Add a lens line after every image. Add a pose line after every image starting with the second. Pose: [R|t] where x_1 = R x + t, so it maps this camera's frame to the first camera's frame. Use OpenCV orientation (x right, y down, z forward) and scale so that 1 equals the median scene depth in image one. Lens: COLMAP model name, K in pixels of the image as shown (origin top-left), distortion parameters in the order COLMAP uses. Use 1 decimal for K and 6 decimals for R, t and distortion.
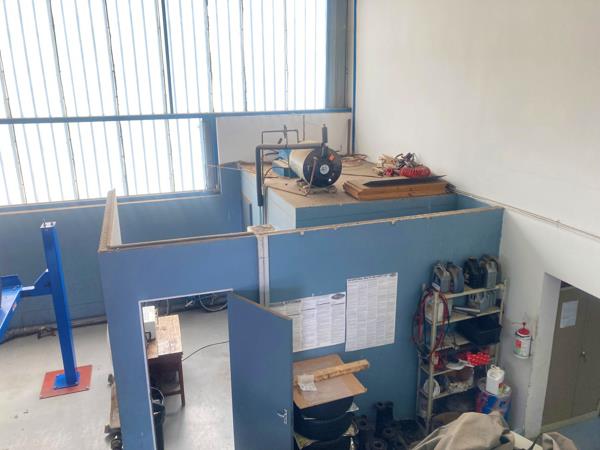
lens RADIAL K [[479.7, 0, 299.4], [0, 479.7, 224.5], [0, 0, 1]] dist [0.035459, -0.036091]
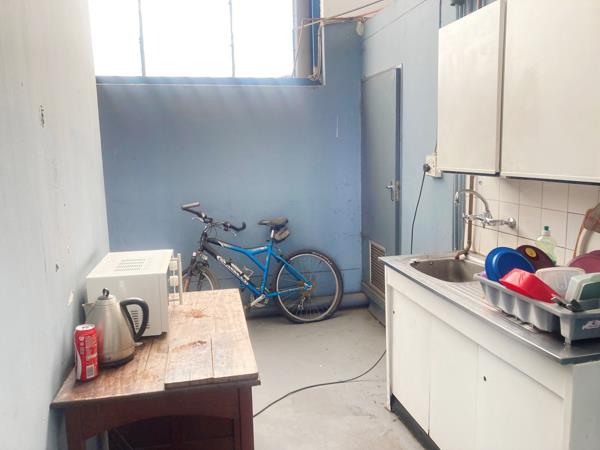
lens RADIAL K [[479.7, 0, 301.9], [0, 479.7, 224.3], [0, 0, 1]] dist [0.035459, -0.036091]
pose [[0.994464, -0.010899, -0.104515, -0.137727], [-0.003954, 0.990021, -0.140863, 0.159052], [0.105007, 0.140497, 0.984497, 0.532316]]
